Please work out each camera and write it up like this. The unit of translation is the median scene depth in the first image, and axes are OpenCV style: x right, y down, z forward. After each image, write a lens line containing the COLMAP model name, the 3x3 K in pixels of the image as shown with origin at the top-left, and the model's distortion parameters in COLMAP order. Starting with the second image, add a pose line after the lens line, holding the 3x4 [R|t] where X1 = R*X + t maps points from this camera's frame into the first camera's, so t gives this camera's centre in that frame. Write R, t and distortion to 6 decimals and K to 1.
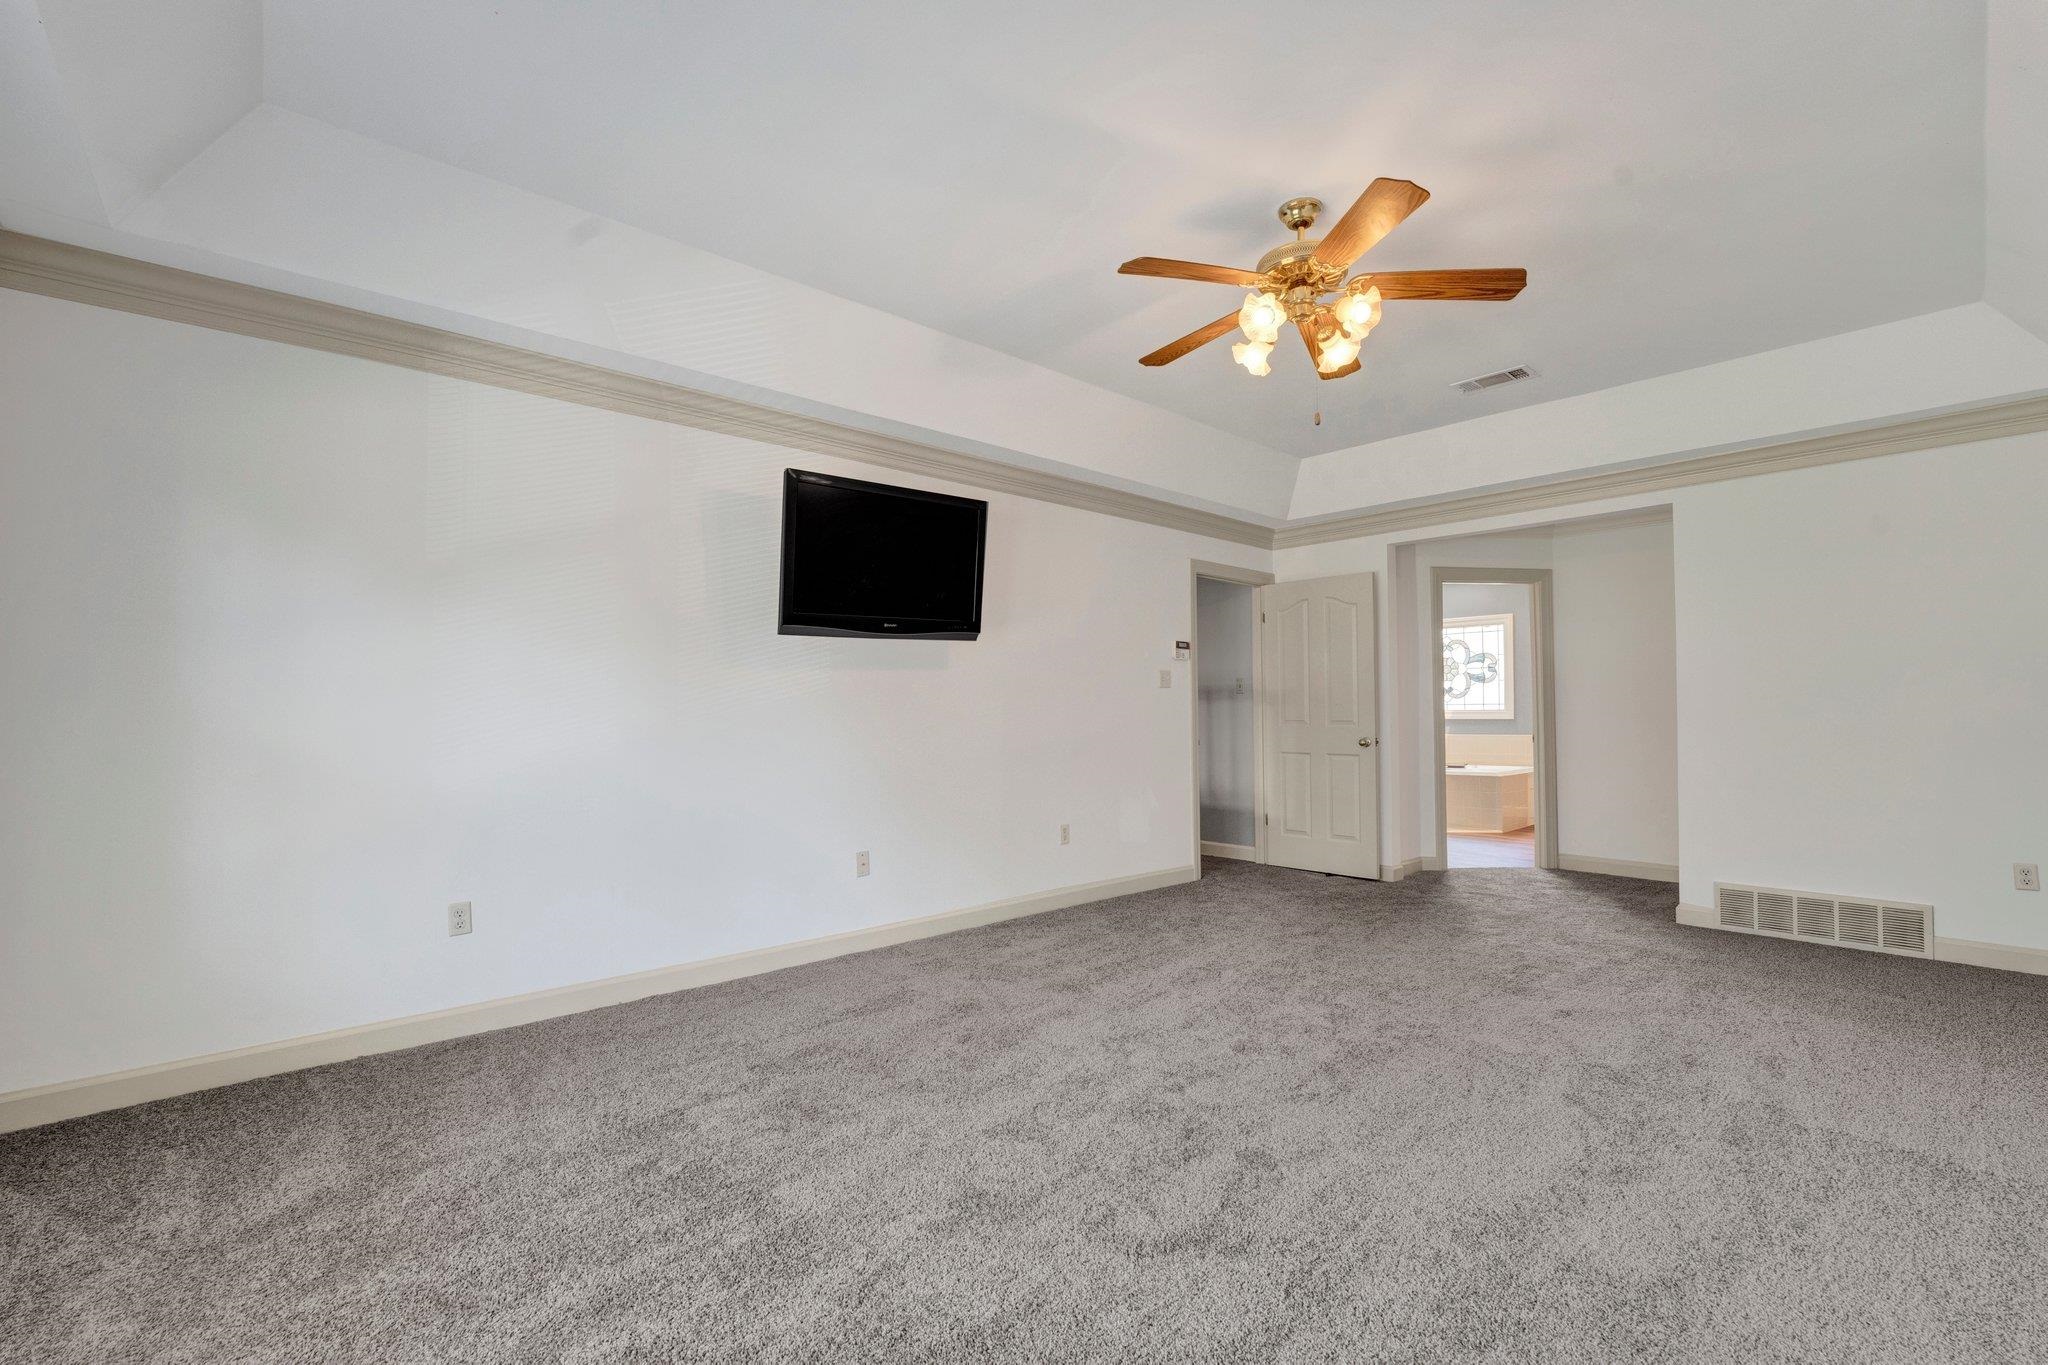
lens RADIAL K [[870.0, 0, 1024.6], [0, 870.0, 684.9], [0, 0, 1]] dist [-0.000540, -0.000028]
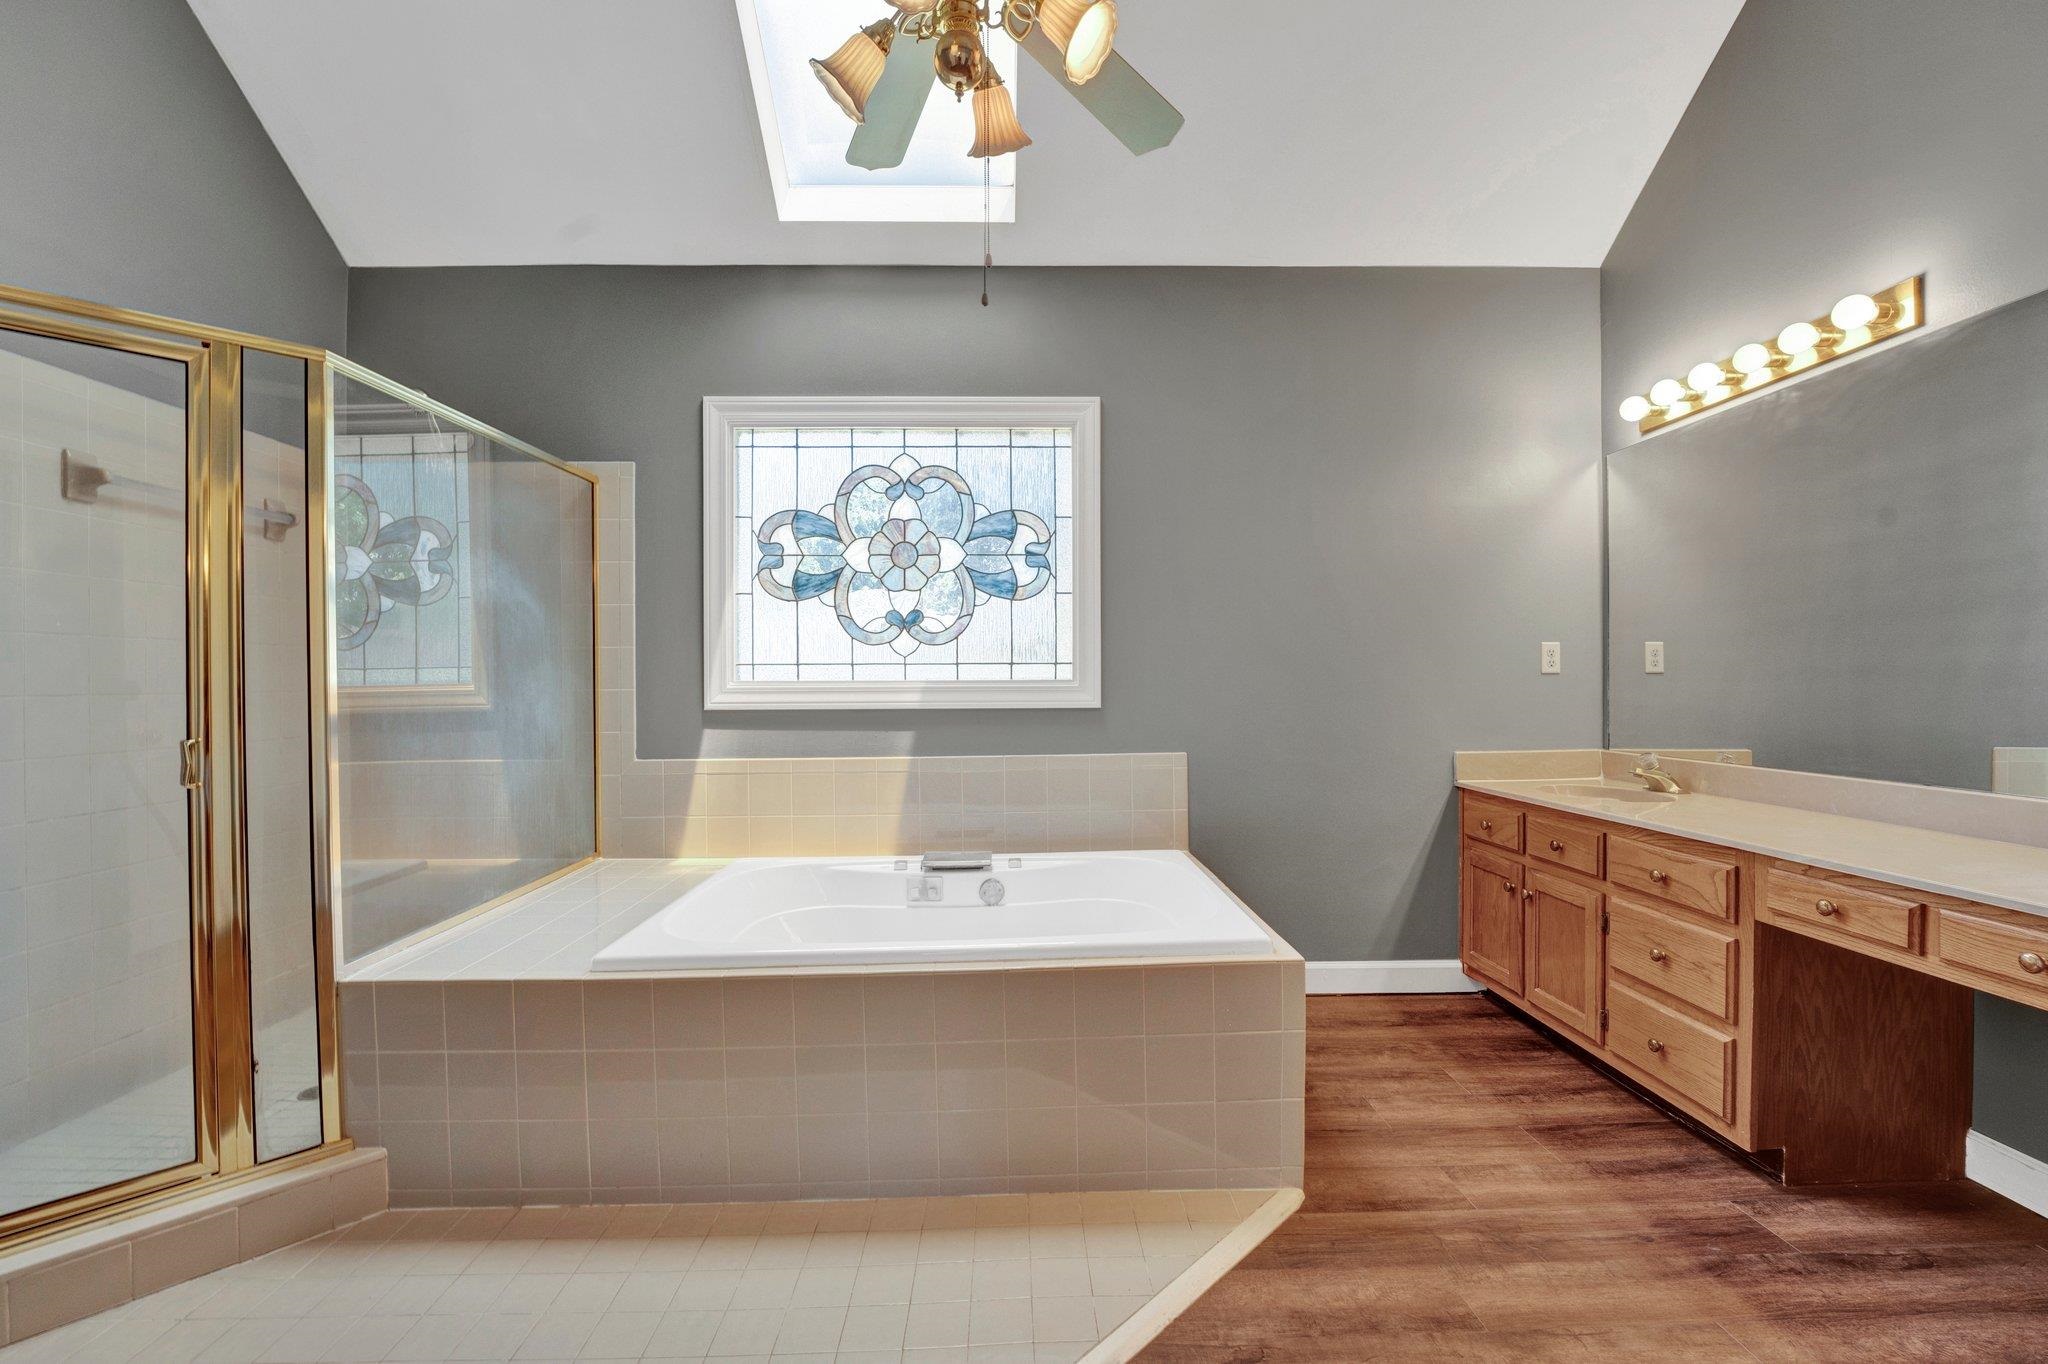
lens RADIAL K [[870.0, 0, 1024.8], [0, 870.0, 686.9], [0, 0, 1]] dist [-0.000540, -0.000028]
pose [[0.630540, -0.001659, 0.776155, 0.270131], [-0.019254, 0.999657, 0.017779, 0.025269], [-0.775918, -0.026154, 0.630292, 0.783317]]
